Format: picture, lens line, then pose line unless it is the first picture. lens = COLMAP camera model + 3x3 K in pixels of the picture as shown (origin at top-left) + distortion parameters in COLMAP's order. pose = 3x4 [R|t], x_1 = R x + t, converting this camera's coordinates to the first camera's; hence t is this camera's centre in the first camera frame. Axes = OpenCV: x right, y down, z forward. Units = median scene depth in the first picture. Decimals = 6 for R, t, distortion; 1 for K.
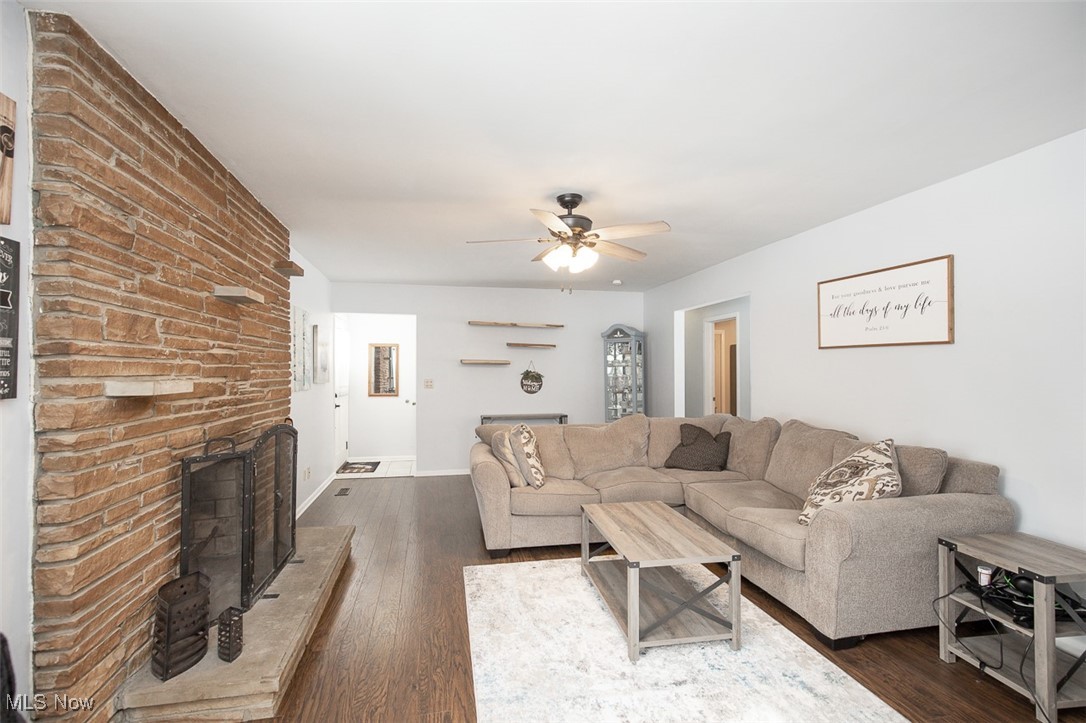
lens RADIAL K [[501.5, 0, 548.0], [0, 501.5, 364.4], [0, 0, 1]] dist [-0.017382, 0.003011]
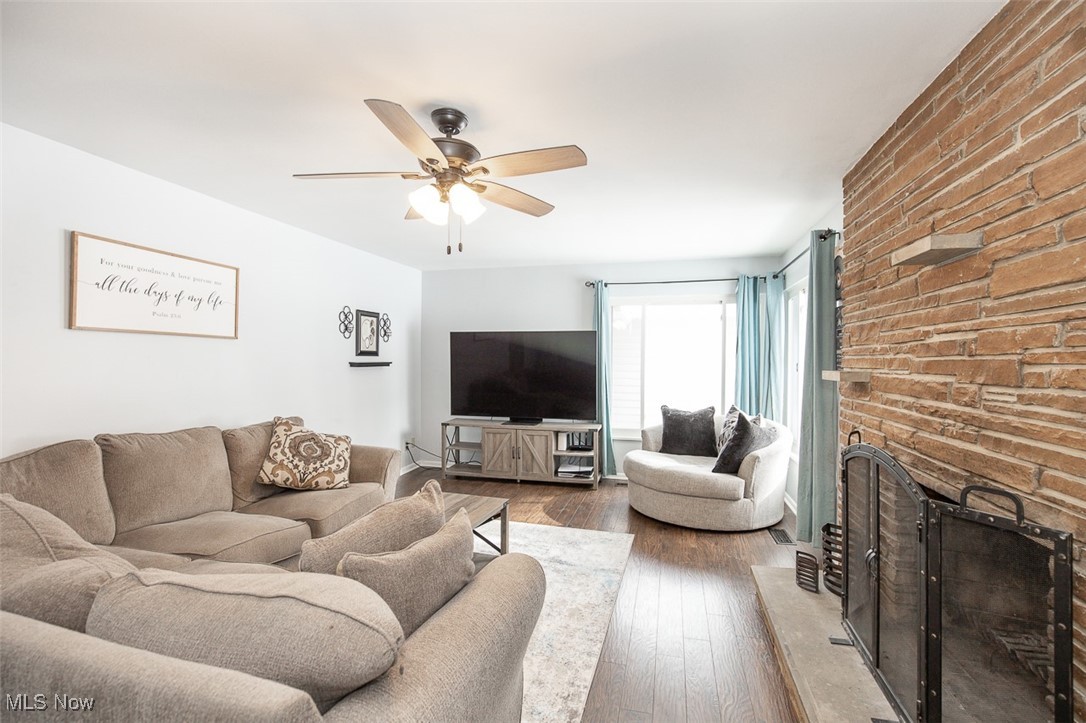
lens RADIAL K [[501.5, 0, 547.1], [0, 501.5, 359.1], [0, 0, 1]] dist [-0.017382, 0.003011]
pose [[-0.890565, -0.003148, 0.454845, -0.472186], [-0.009485, 0.999887, -0.011651, 0.015830], [-0.454757, -0.014690, -0.890494, 1.843694]]
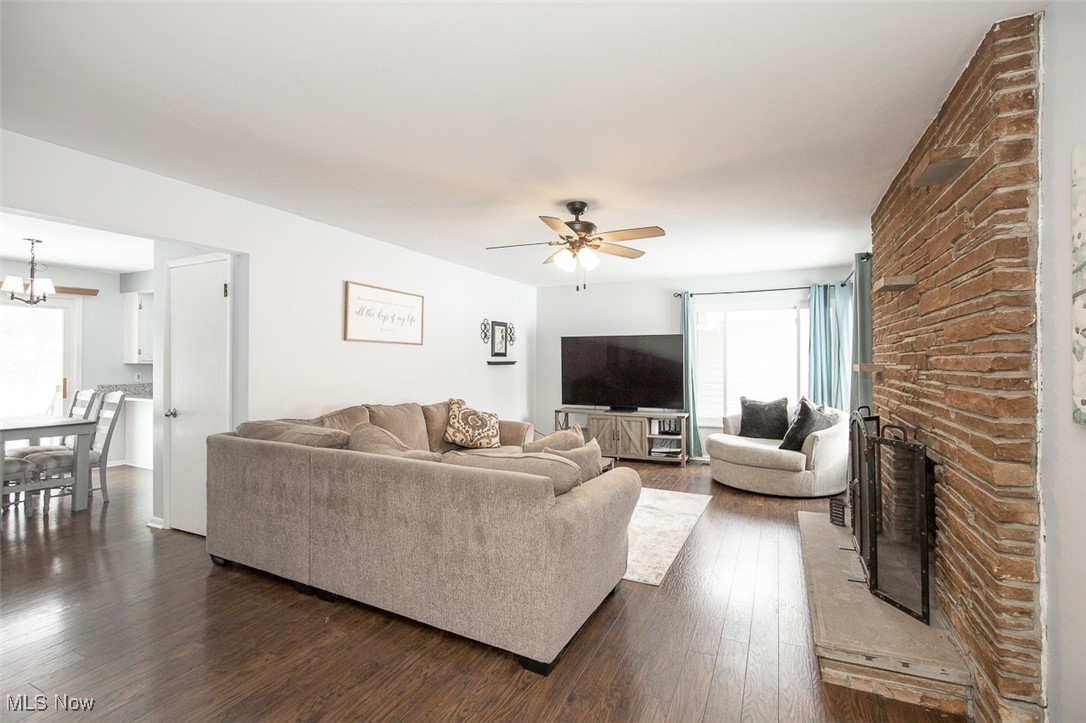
lens RADIAL K [[501.5, 0, 538.9], [0, 501.5, 349.8], [0, 0, 1]] dist [-0.017382, 0.003011]
pose [[-0.781470, 0.014123, 0.623782, -0.687563], [-0.006727, 0.999495, -0.031057, 0.030659], [-0.623906, -0.028466, -0.780981, 2.264483]]
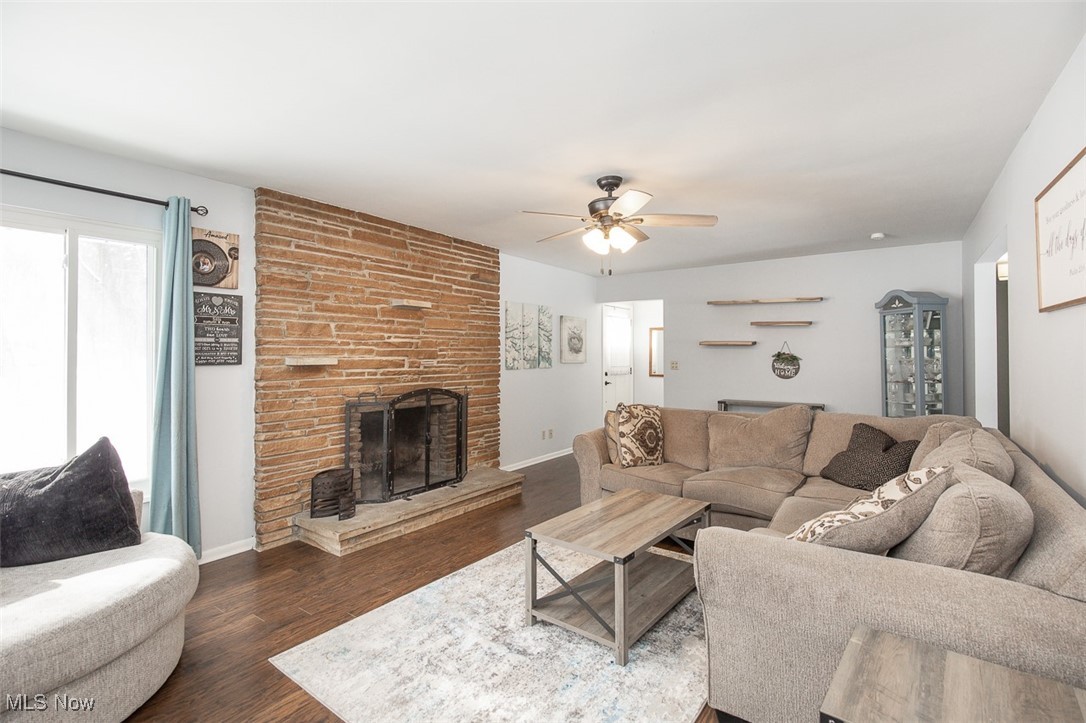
lens RADIAL K [[501.5, 0, 540.7], [0, 501.5, 345.6], [0, 0, 1]] dist [-0.017382, 0.003011]
pose [[0.666969, -0.013235, -0.744968, 0.827210], [0.010704, 0.999909, -0.008181, 0.008493], [0.745009, -0.002518, 0.667050, 0.263417]]
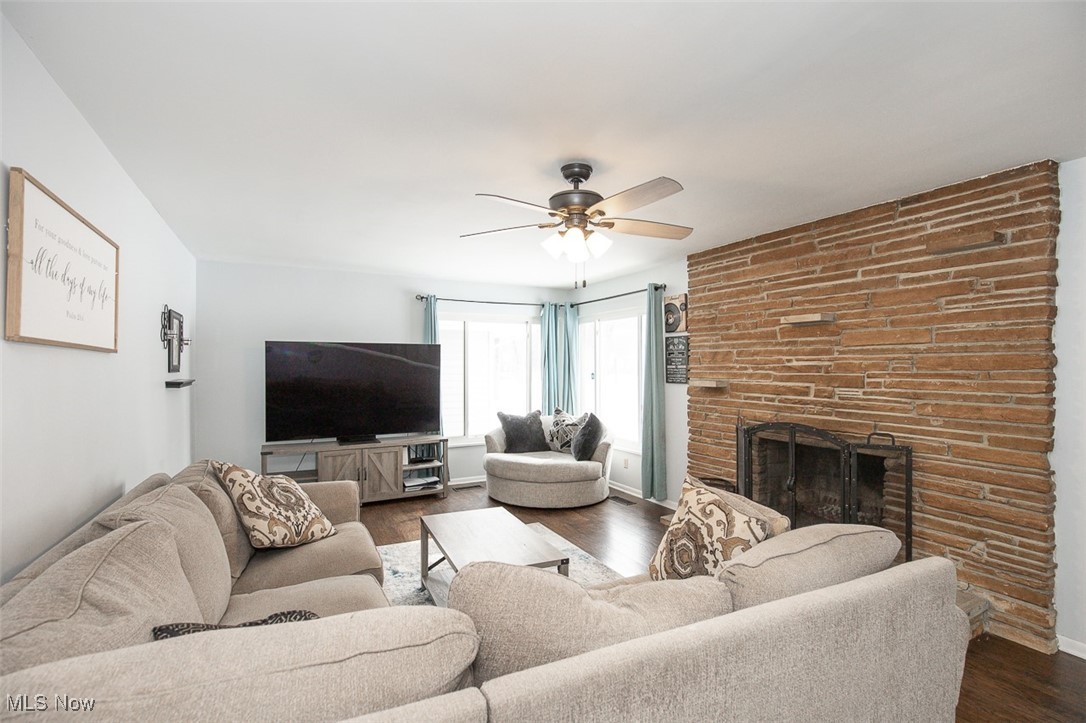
lens RADIAL K [[501.5, 0, 551.1], [0, 501.5, 361.0], [0, 0, 1]] dist [-0.017382, 0.003011]
pose [[-0.962327, -0.000530, -0.271894, 0.362989], [0.005178, 0.999781, -0.020276, -0.008808], [0.271845, -0.020921, -0.962114, 2.086912]]
